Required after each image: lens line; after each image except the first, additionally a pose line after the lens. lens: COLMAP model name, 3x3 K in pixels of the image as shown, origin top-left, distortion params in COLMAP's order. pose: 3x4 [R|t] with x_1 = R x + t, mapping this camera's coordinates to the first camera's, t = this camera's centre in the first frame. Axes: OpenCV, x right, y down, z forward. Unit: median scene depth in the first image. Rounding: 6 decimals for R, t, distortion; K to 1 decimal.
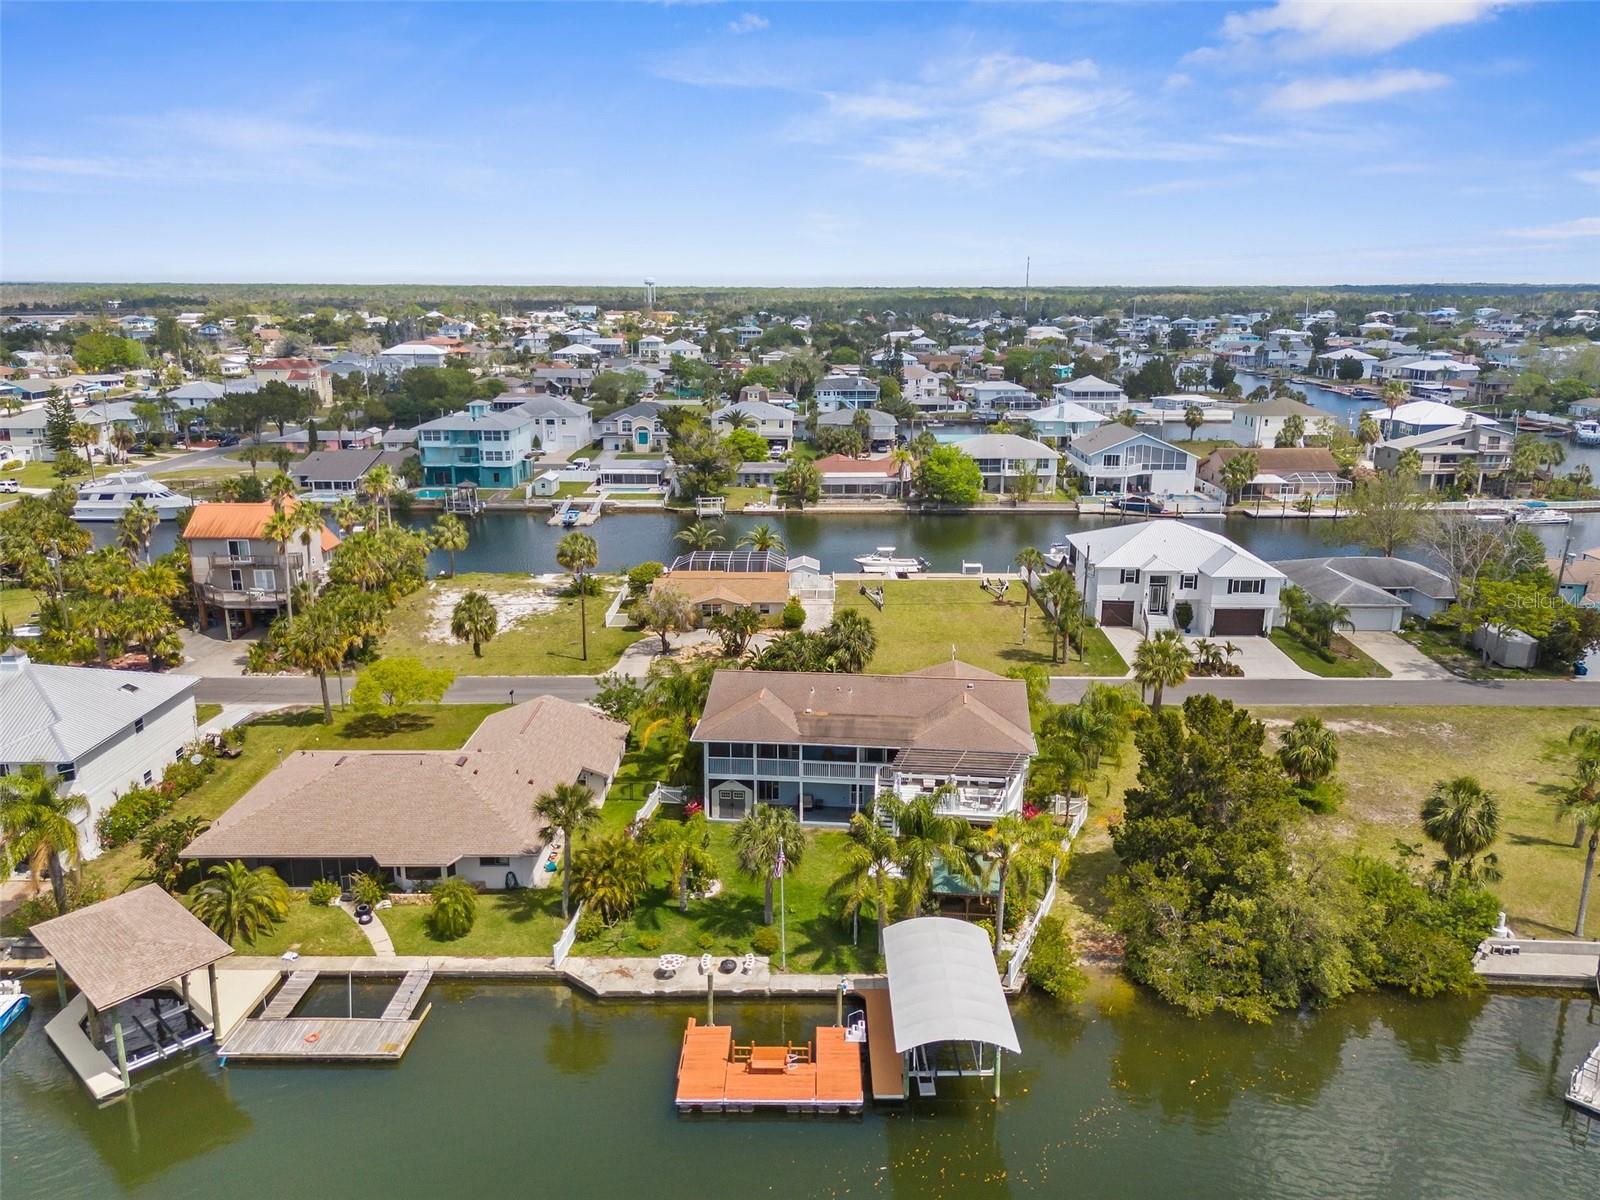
lens RADIAL K [[1180.2, 0, 802.7], [0, 1180.2, 608.2], [0, 0, 1]] dist [0.085427, -0.101605]
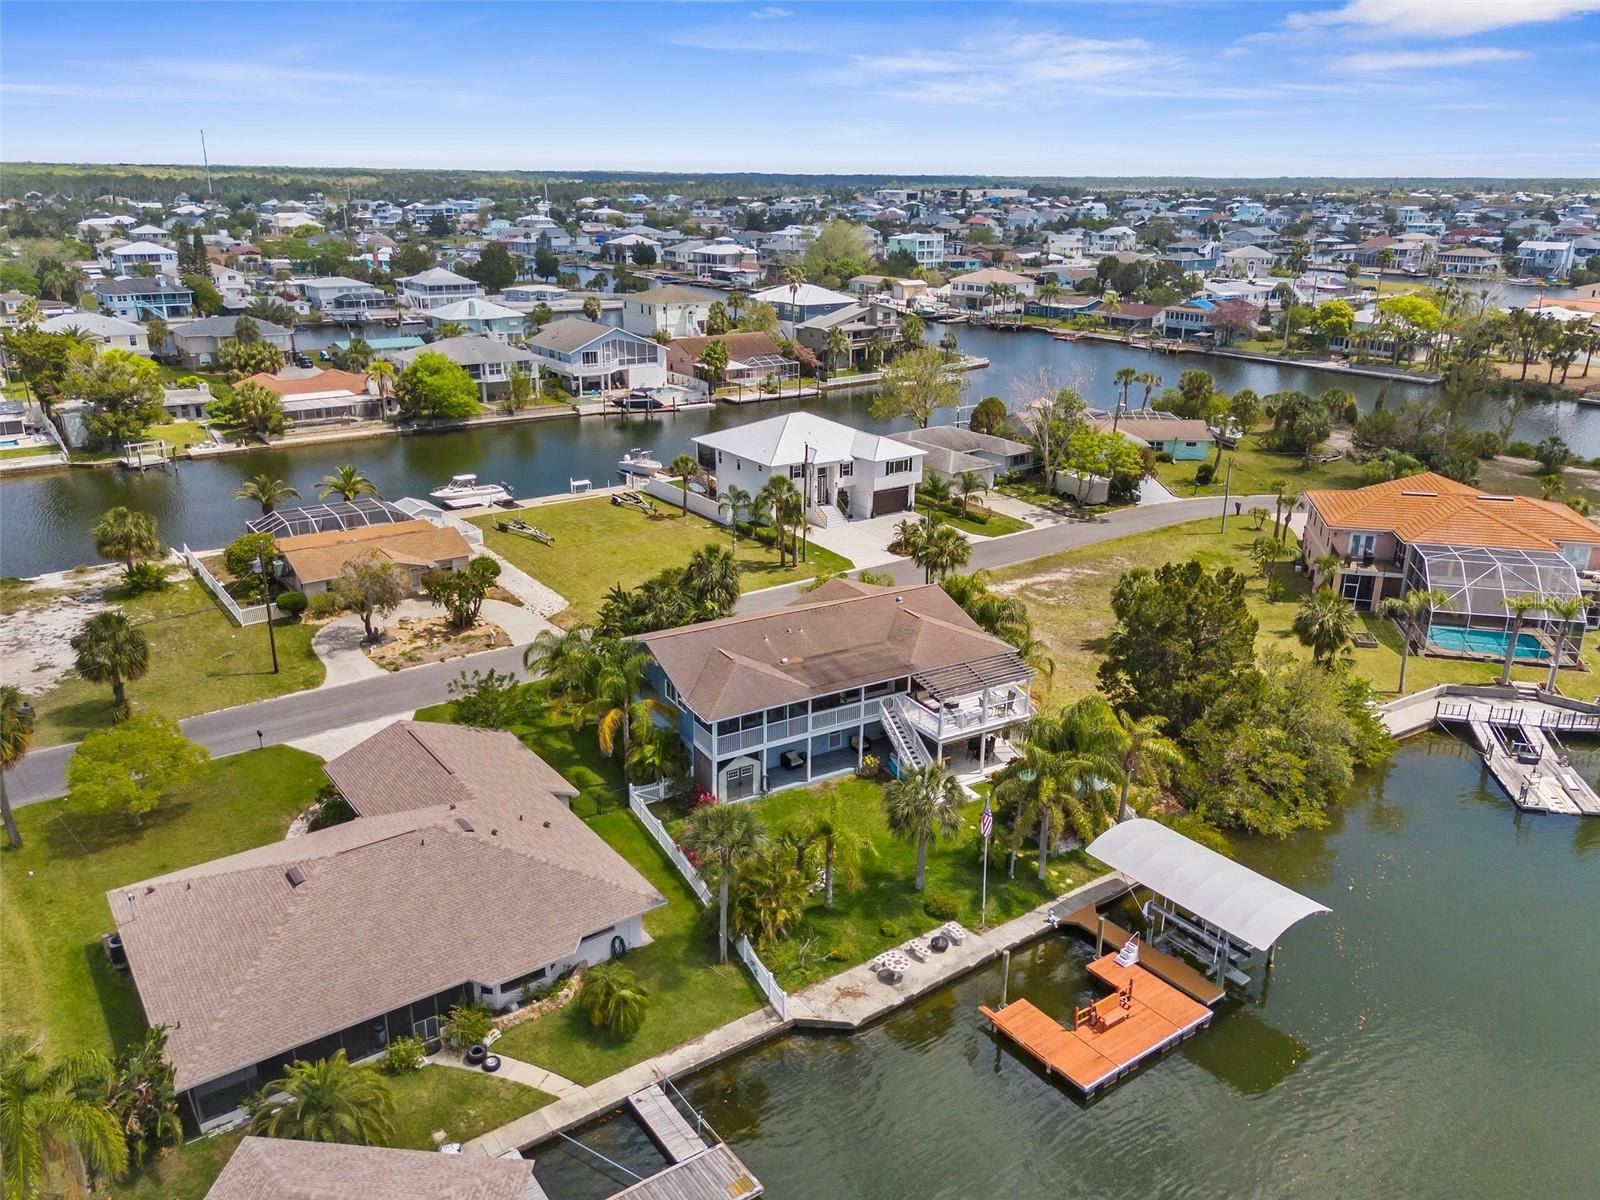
lens RADIAL K [[1196.9, 0, 801.3], [0, 1196.9, 608.1], [0, 0, 1]] dist [0.090010, -0.092473]
pose [[0.804847, -0.195040, 0.560518, -0.319210], [0.147160, 0.980547, 0.129889, -0.044992], [-0.574948, -0.022055, 0.817893, 0.161379]]
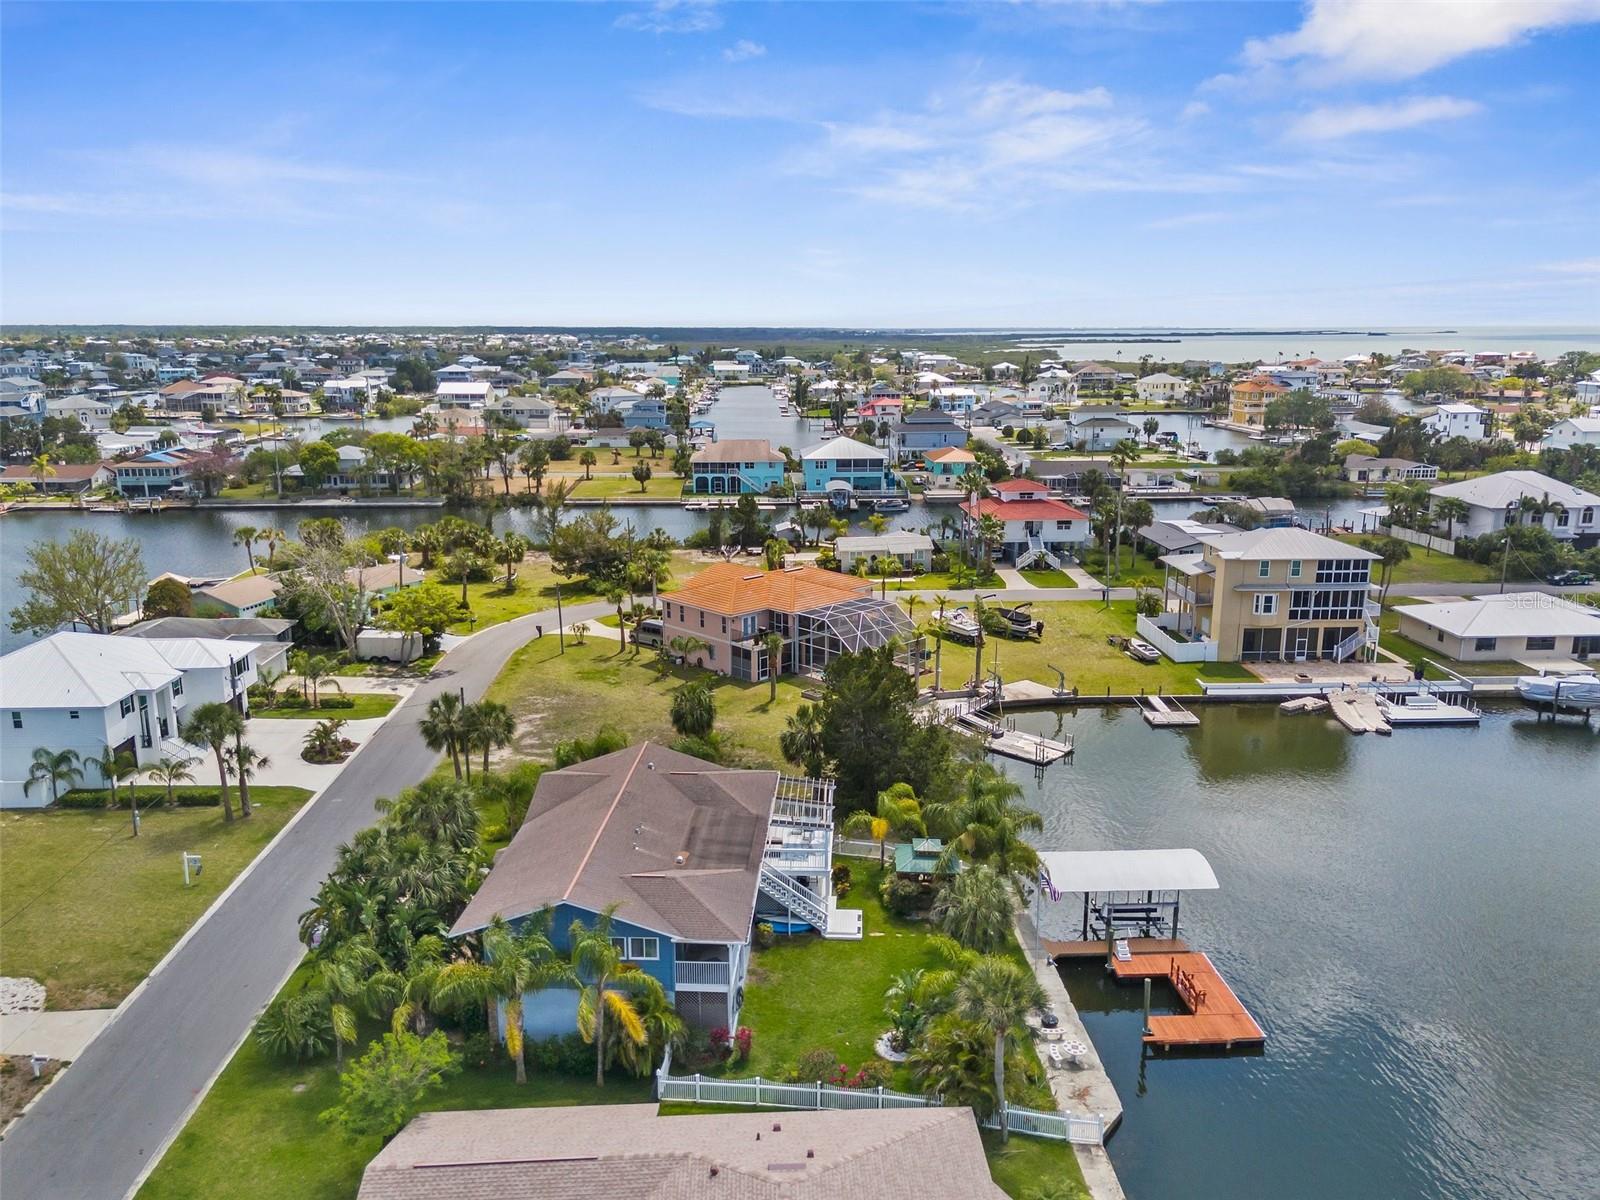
lens RADIAL K [[1196.9, 0, 801.3], [0, 1196.9, 608.1], [0, 0, 1]] dist [0.090010, -0.092473]
pose [[-0.048619, -0.230215, 0.971924, -0.484769], [0.263160, 0.935741, 0.234809, -0.155046], [-0.963526, 0.267188, 0.015088, 0.565161]]
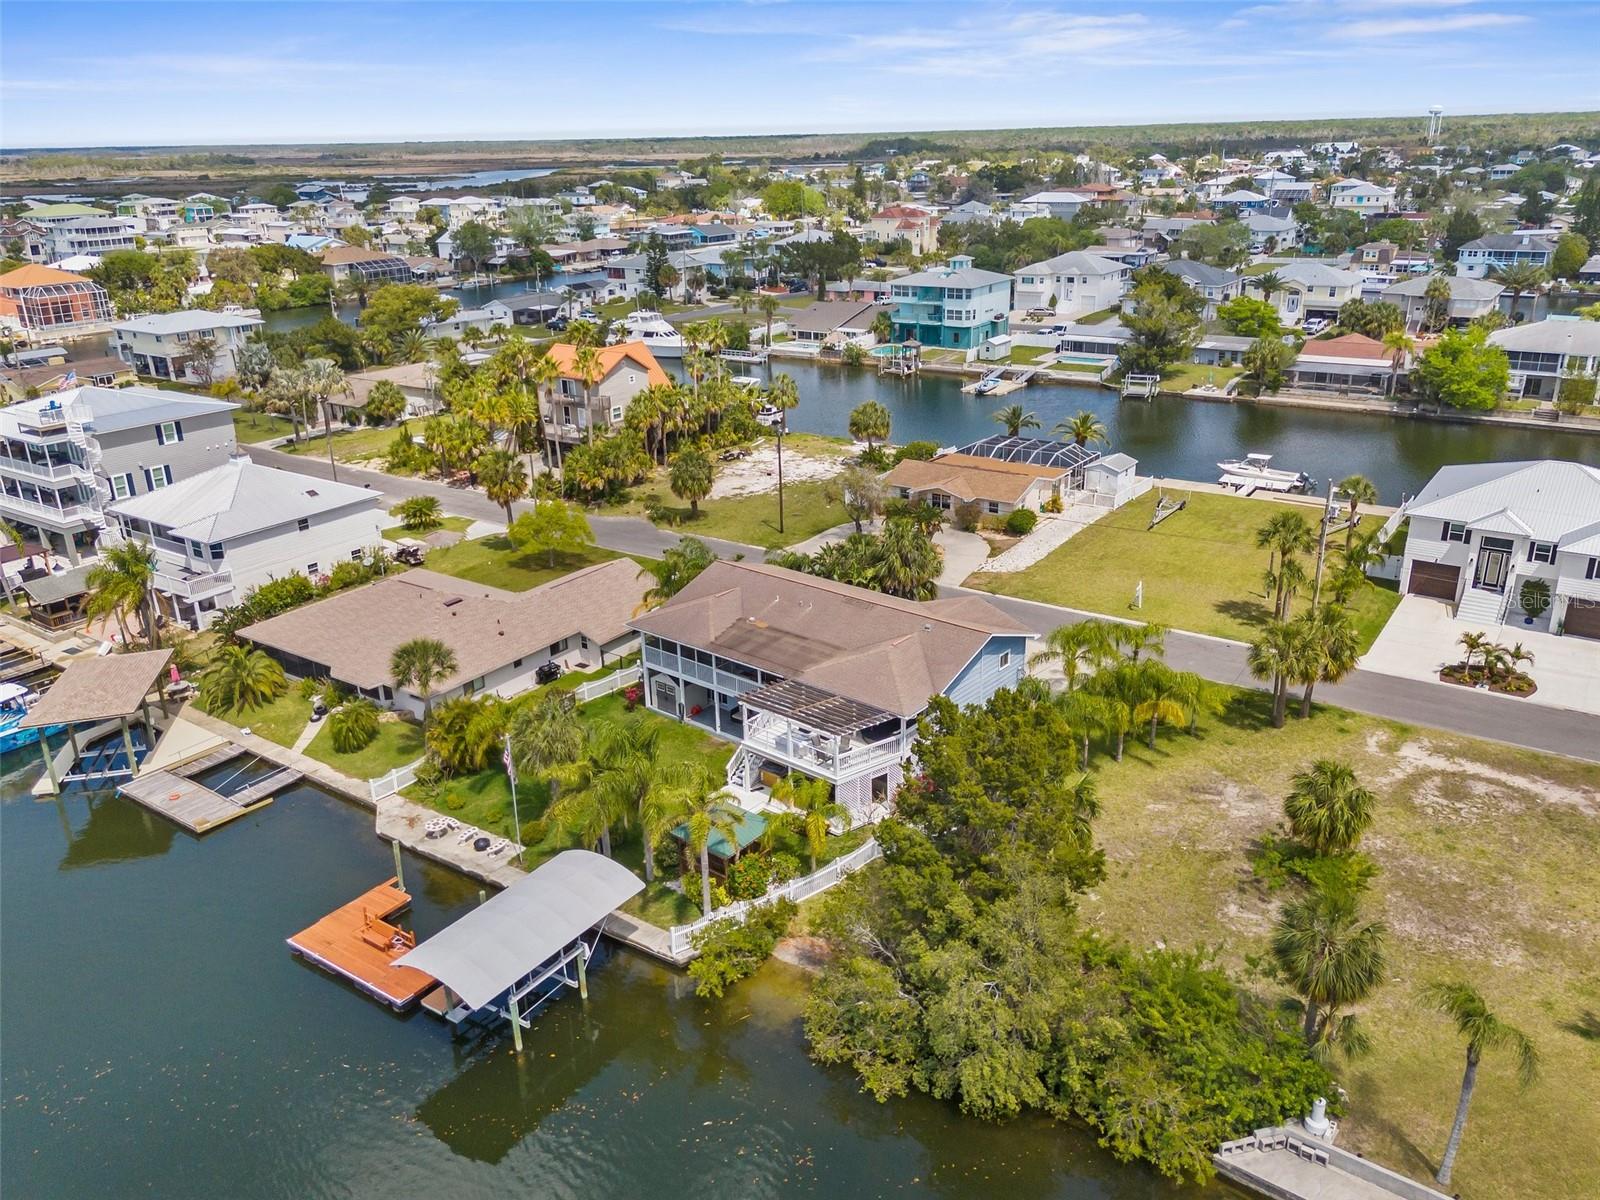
lens RADIAL K [[1207.1, 0, 806.2], [0, 1207.1, 596.9], [0, 0, 1]] dist [0.094022, -0.107035]
pose [[0.831086, 0.180509, -0.526035, 0.350348], [-0.124354, 0.982228, 0.140586, -0.044749], [0.542063, -0.051424, 0.838763, 0.150468]]
